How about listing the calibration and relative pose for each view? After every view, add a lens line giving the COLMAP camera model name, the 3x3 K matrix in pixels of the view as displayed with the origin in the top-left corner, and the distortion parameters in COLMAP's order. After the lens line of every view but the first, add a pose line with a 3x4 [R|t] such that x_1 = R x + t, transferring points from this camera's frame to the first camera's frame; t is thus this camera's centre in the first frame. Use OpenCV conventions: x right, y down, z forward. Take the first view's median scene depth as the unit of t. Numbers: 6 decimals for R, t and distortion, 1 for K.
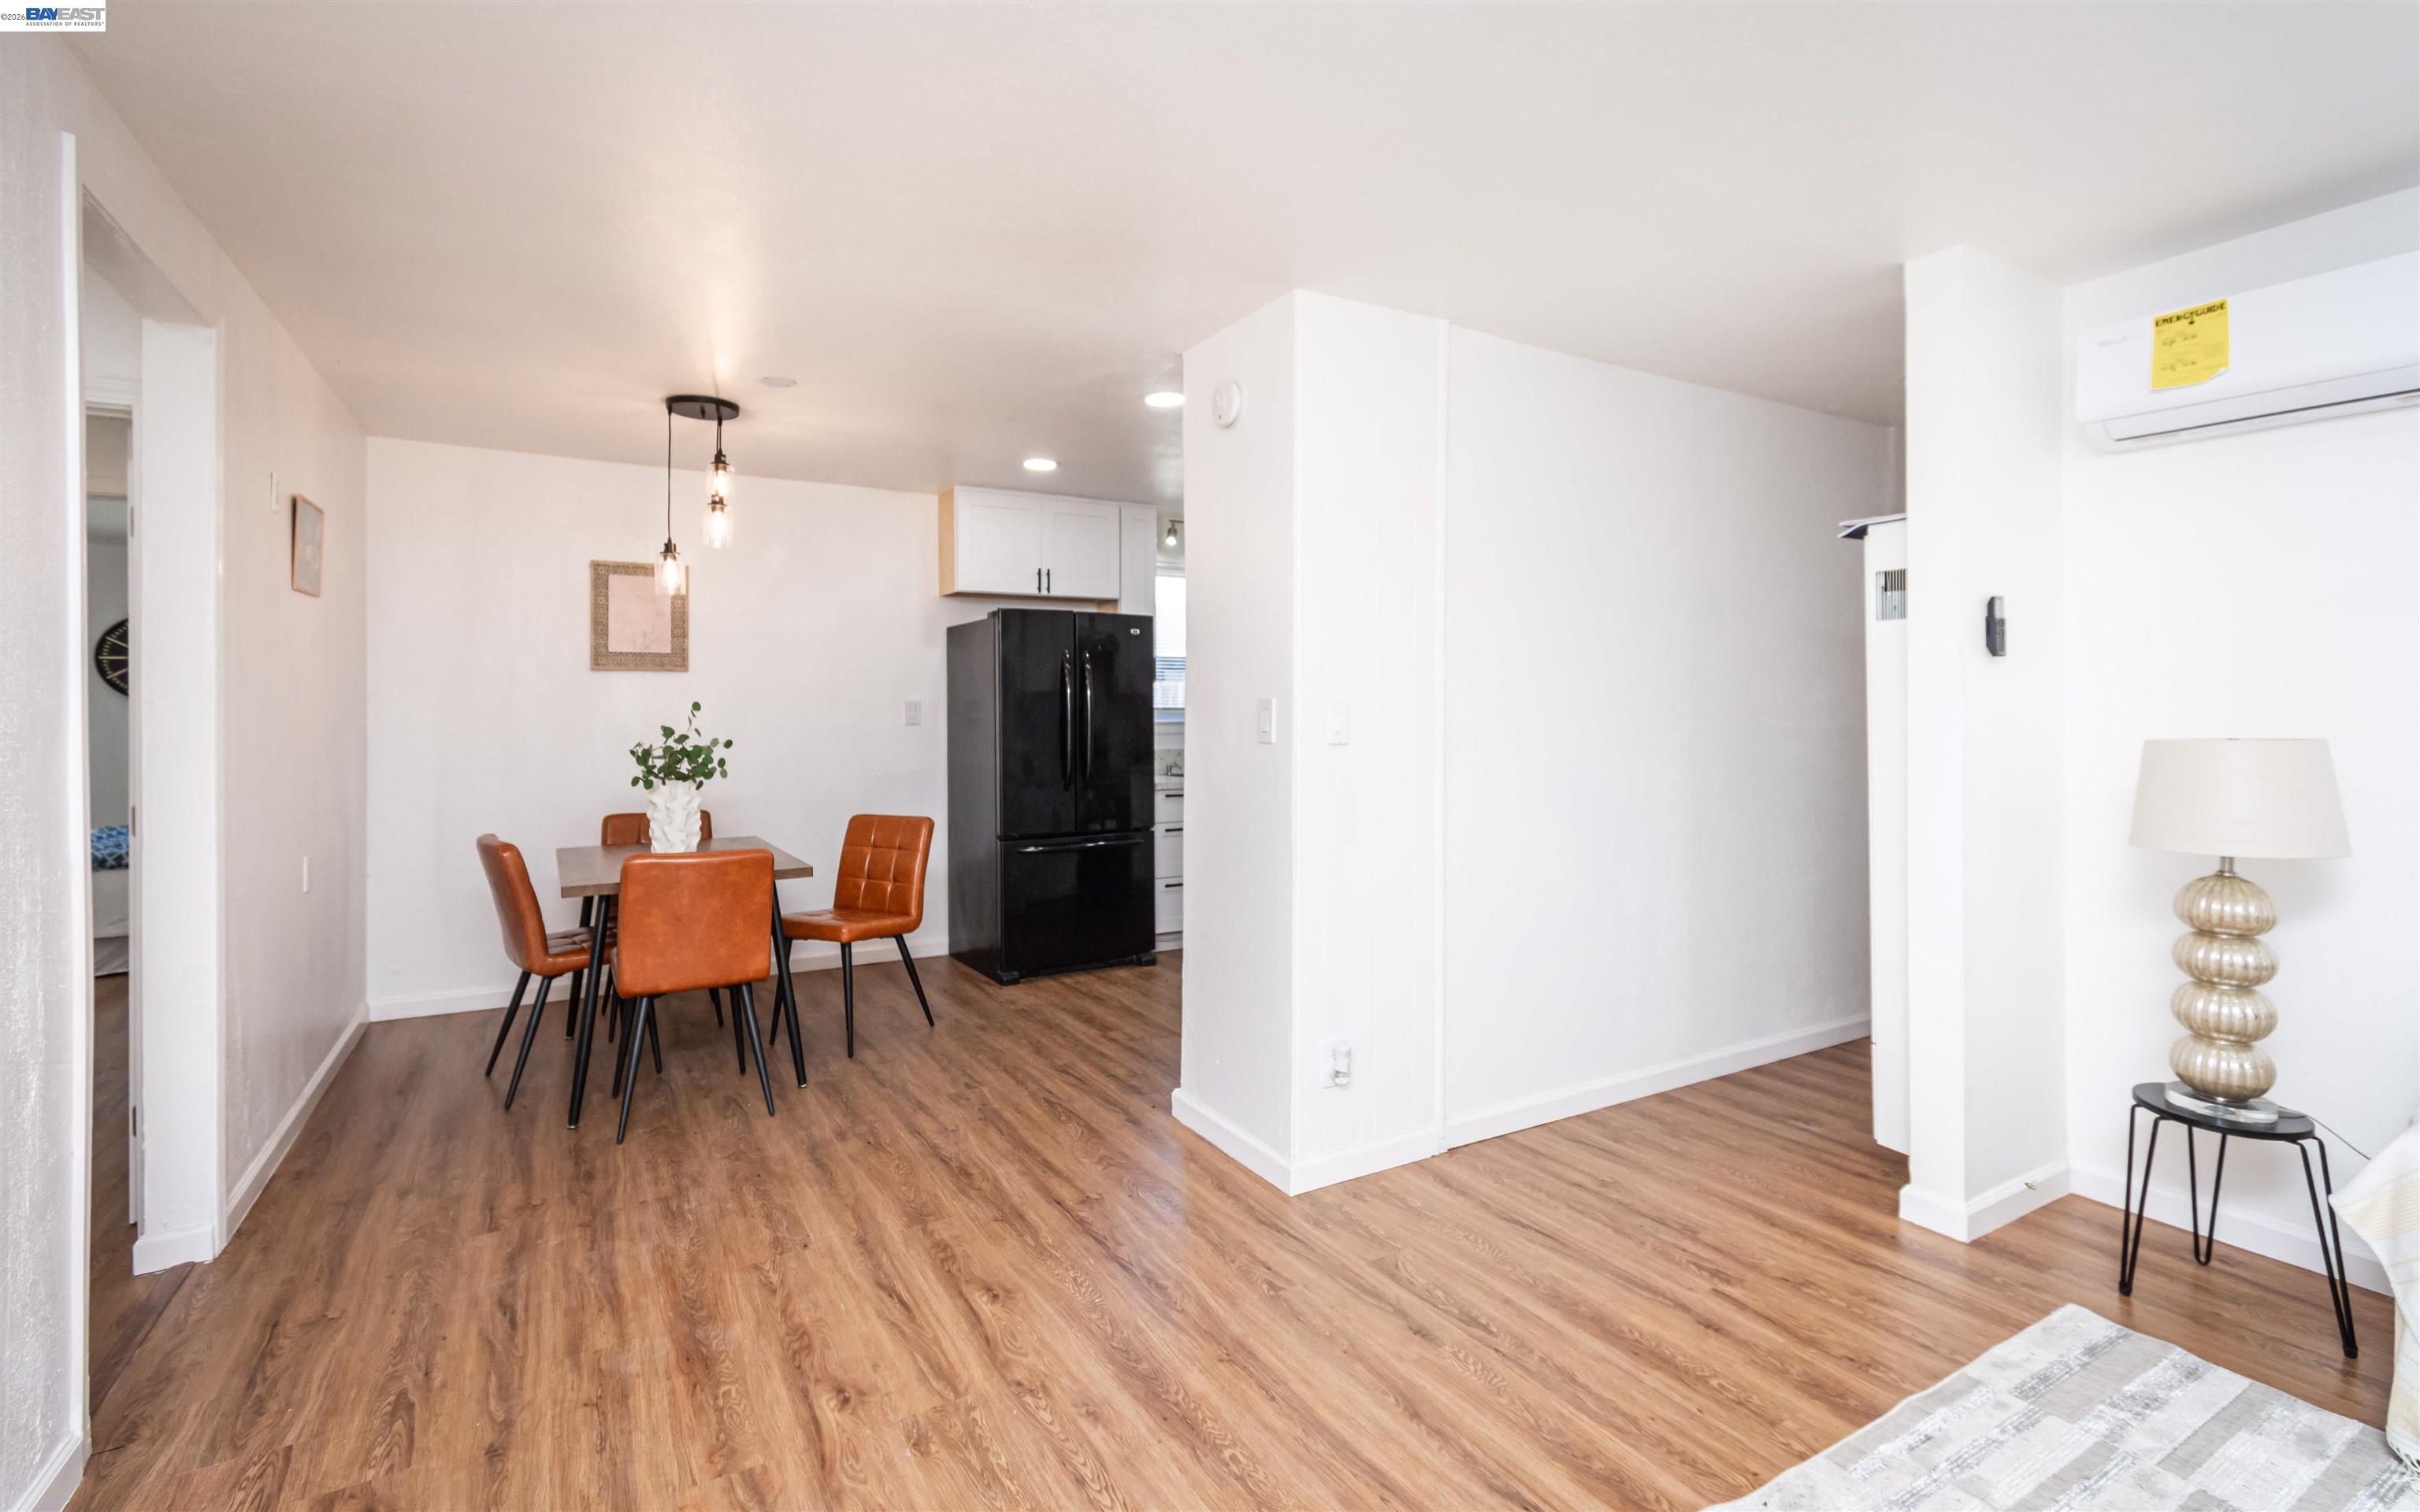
lens RADIAL K [[1079.1, 0, 1205.8], [0, 1079.1, 734.0], [0, 0, 1]] dist [0.000281, 0.000024]
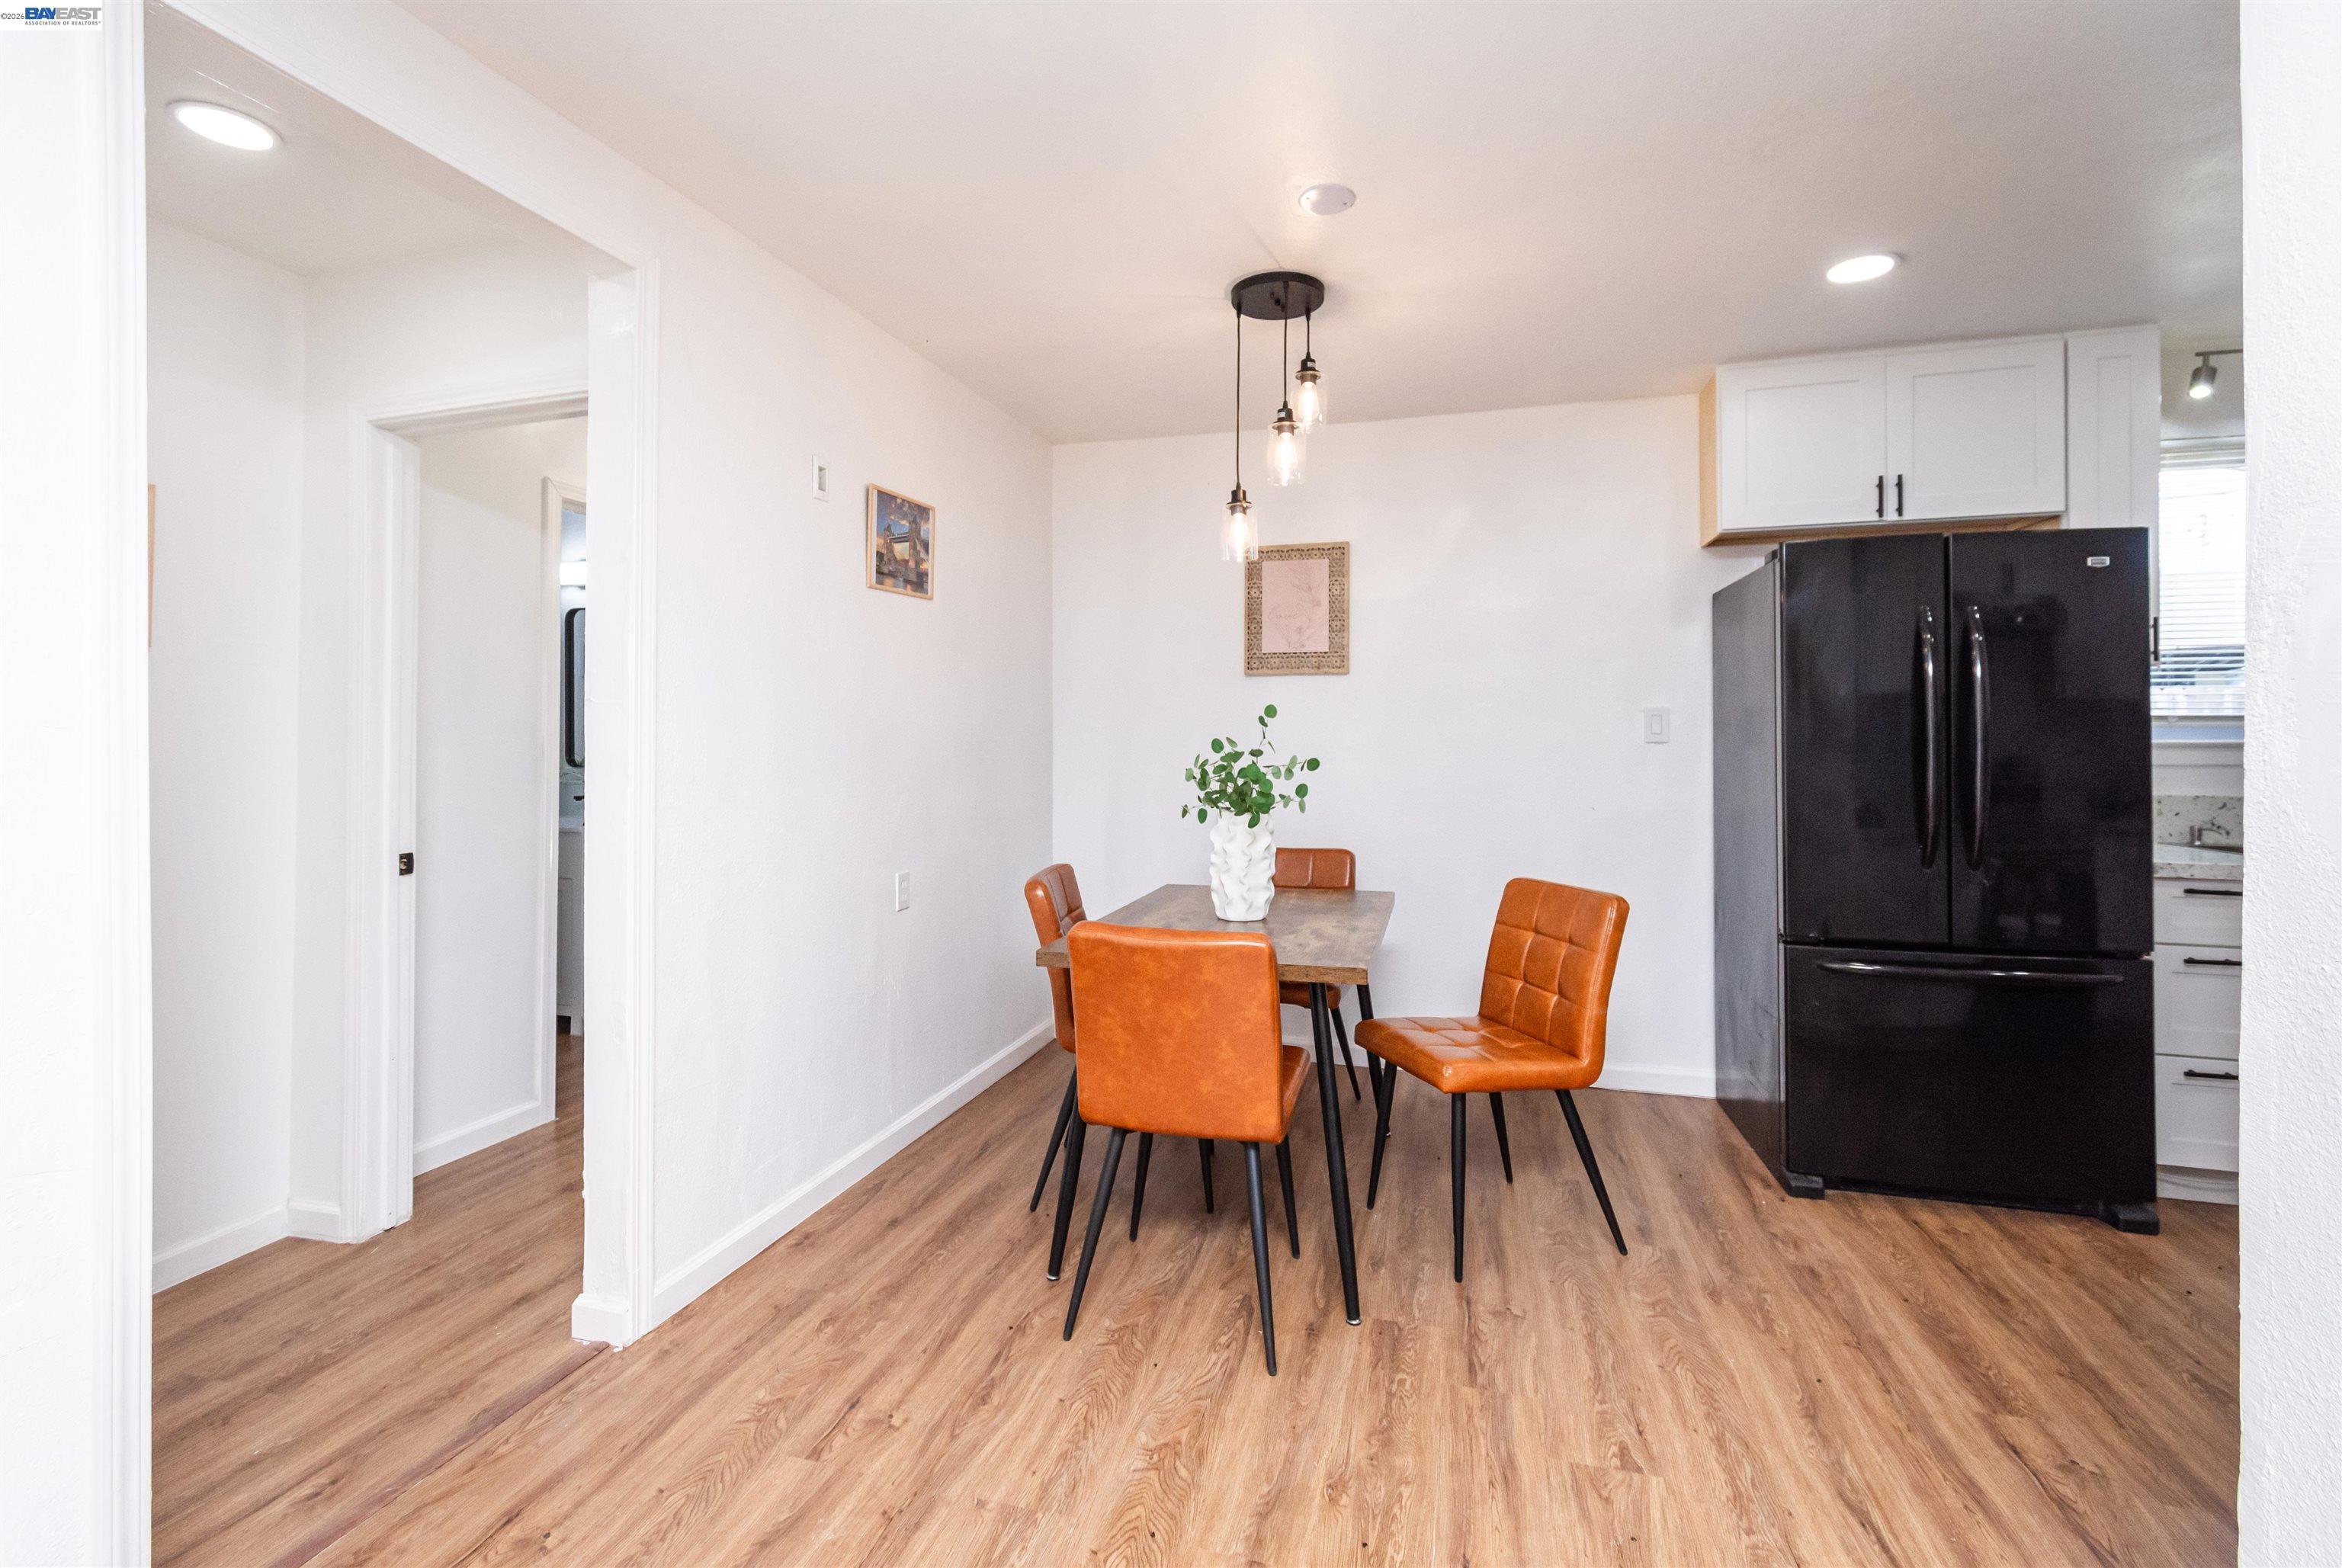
lens RADIAL K [[1050.8, 0, 1143.1], [0, 1050.8, 735.2], [0, 0, 1]] dist [-0.001653, 0.001272]
pose [[0.680589, -0.001613, -0.732663, -0.011350], [-0.015241, 0.999750, -0.016359, 0.002683], [0.732507, 0.022300, 0.680394, 0.372847]]
